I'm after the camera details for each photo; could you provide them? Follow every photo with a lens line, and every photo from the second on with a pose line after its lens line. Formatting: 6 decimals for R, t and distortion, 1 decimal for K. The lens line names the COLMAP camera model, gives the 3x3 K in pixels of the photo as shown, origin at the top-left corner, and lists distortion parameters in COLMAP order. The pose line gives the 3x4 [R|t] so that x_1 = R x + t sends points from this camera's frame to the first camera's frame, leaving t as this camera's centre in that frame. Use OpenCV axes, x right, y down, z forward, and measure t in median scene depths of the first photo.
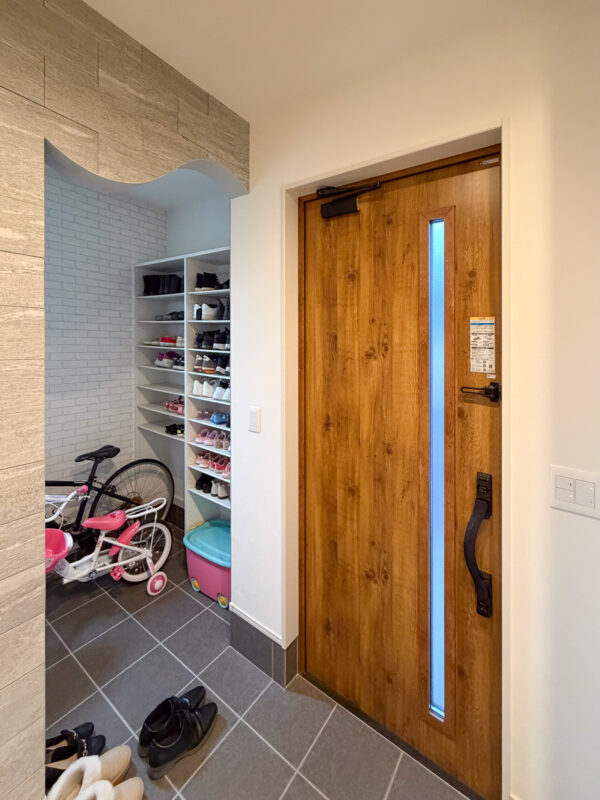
lens RADIAL K [[344.7, 0, 304.5], [0, 344.7, 345.7], [0, 0, 1]] dist [0.001917, 0.000006]
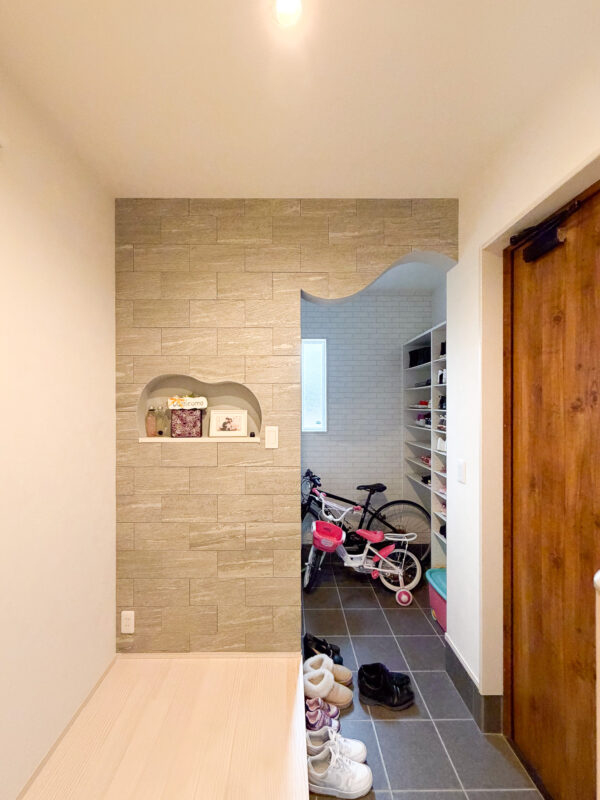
lens RADIAL K [[334.1, 0, 297.8], [0, 334.1, 414.9], [0, 0, 1]] dist [0.000510, -0.000044]
pose [[0.594249, -0.008002, -0.804242, 0.362195], [0.005247, 0.999968, -0.006072, 0.038571], [0.804264, -0.000612, 0.594271, -0.030504]]
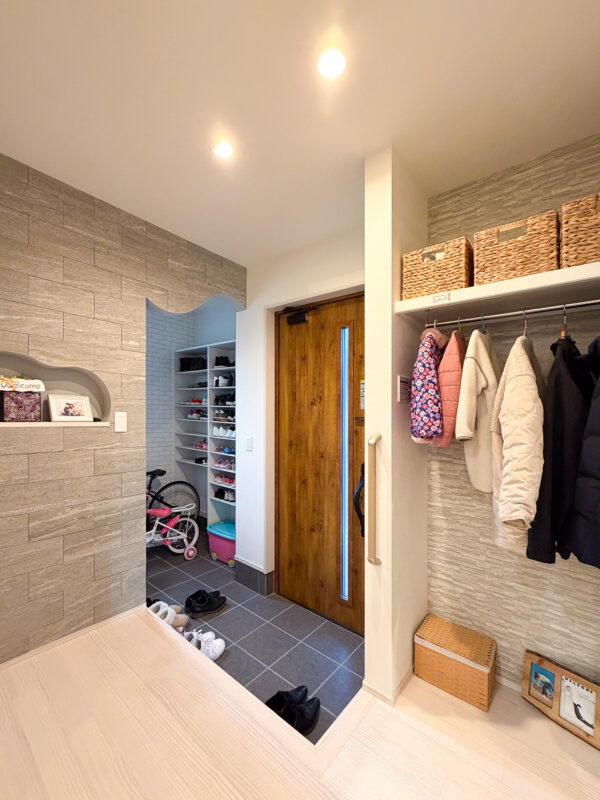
lens RADIAL K [[334.1, 0, 297.8], [0, 334.1, 414.9], [0, 0, 1]] dist [0.000510, -0.000044]
pose [[0.998123, -0.002704, -0.061180, 0.177690], [0.001663, 0.999853, -0.017062, 0.094482], [0.061217, 0.016928, 0.997981, -0.568099]]
